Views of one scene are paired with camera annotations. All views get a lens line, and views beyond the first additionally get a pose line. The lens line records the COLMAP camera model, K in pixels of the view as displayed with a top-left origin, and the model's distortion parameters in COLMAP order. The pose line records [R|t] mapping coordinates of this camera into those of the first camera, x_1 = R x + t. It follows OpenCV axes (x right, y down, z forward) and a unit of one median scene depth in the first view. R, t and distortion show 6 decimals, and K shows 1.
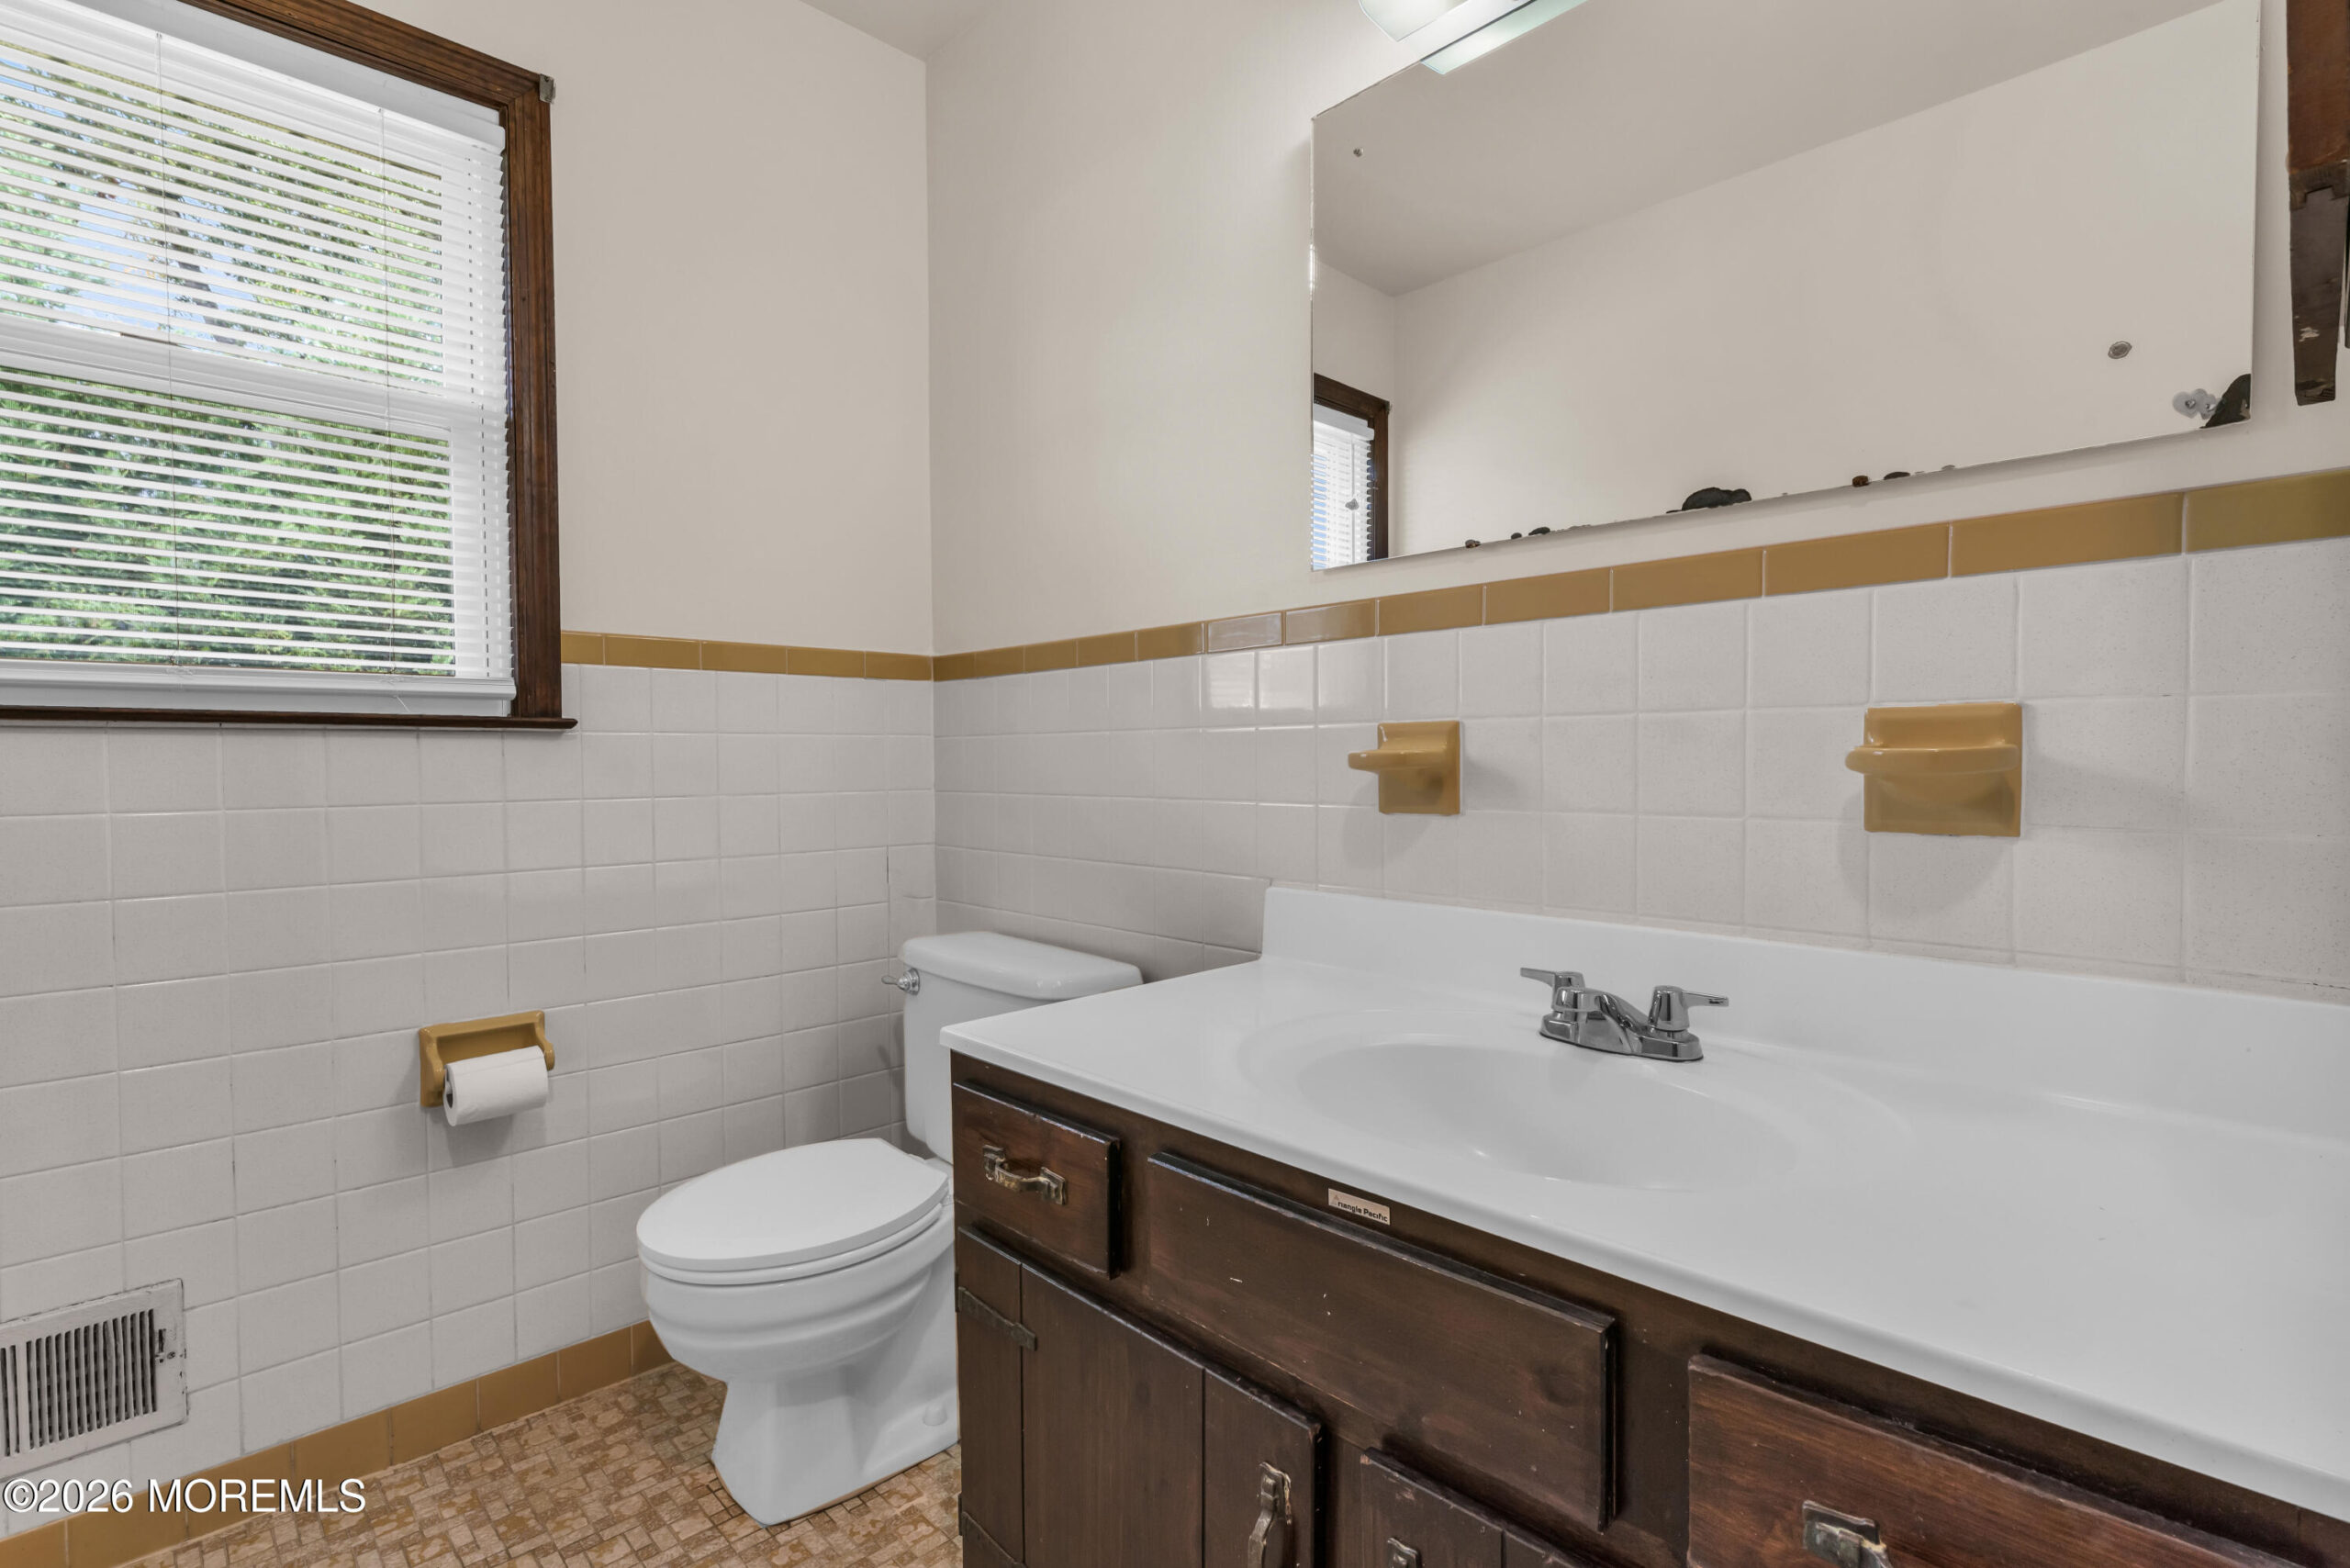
lens RADIAL K [[1103.0, 0, 1173.0], [0, 1103.0, 791.0], [0, 0, 1]] dist [-0.001211, -0.000666]
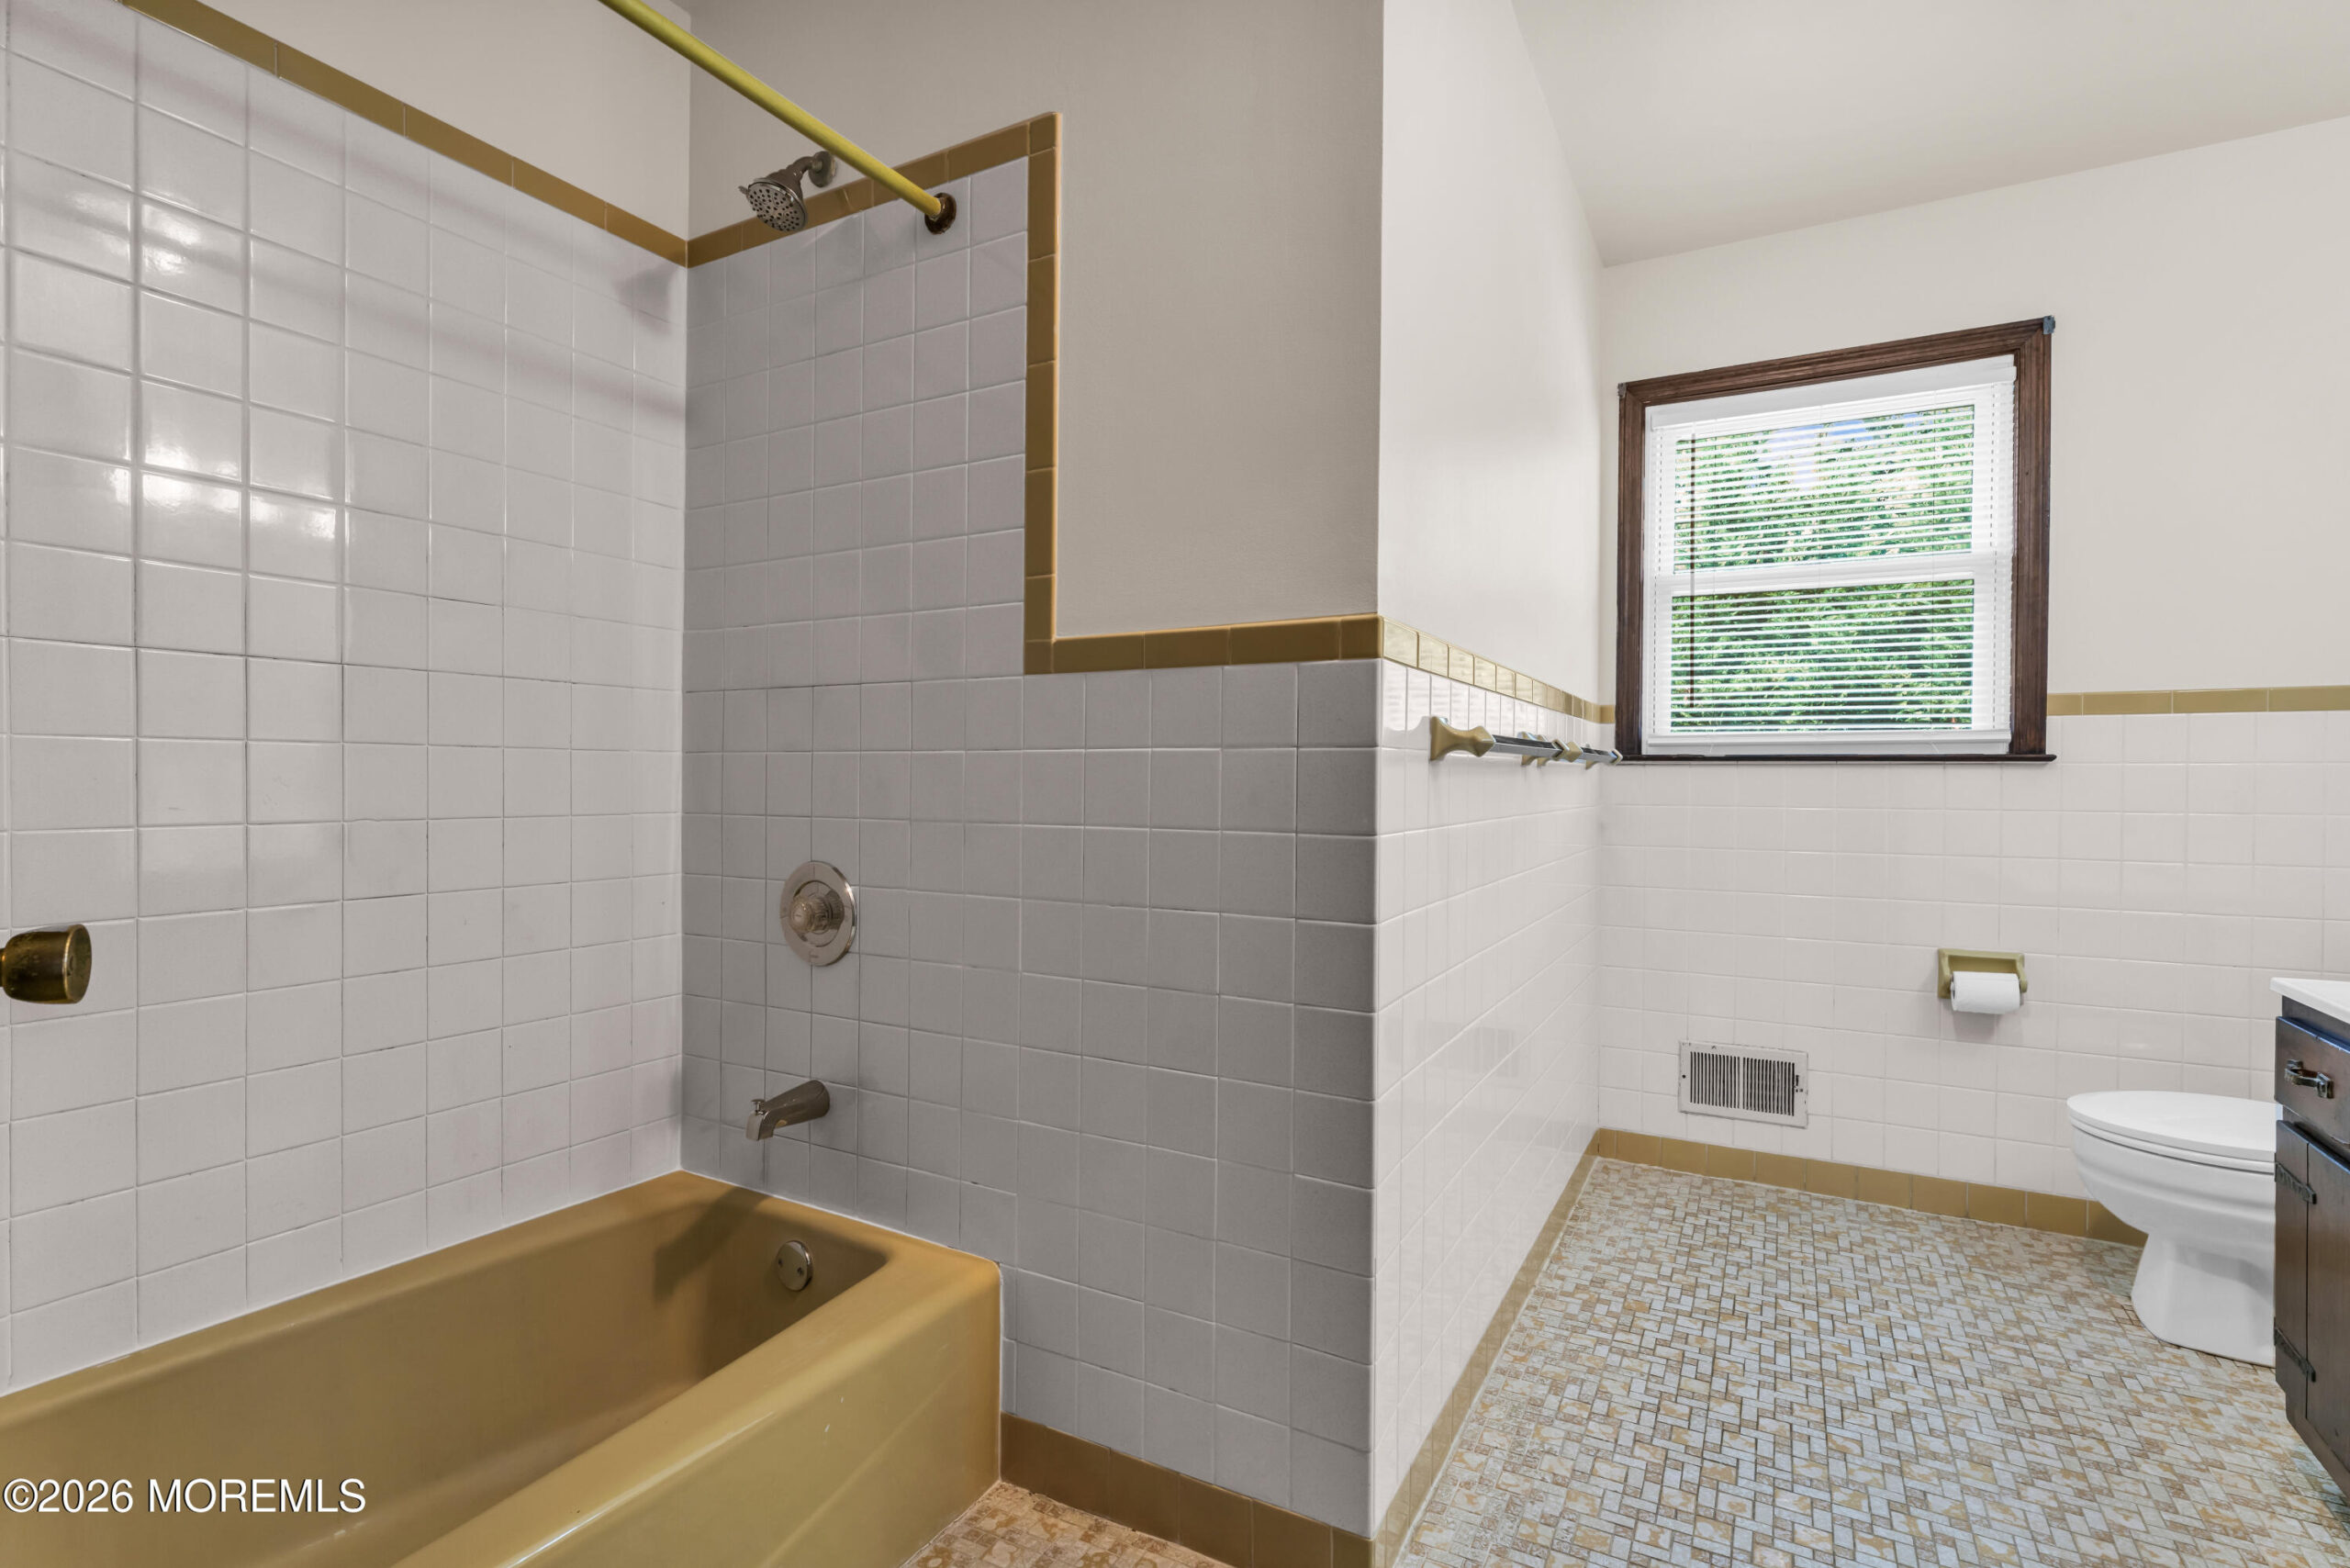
lens RADIAL K [[1103.0, 0, 1173.0], [0, 1103.0, 791.0], [0, 0, 1]] dist [-0.001211, -0.000666]
pose [[0.297397, 0.017063, -0.954601, 0.499462], [-0.033574, 0.999409, 0.007404, 0.010136], [0.954163, 0.029848, 0.297794, -0.535942]]
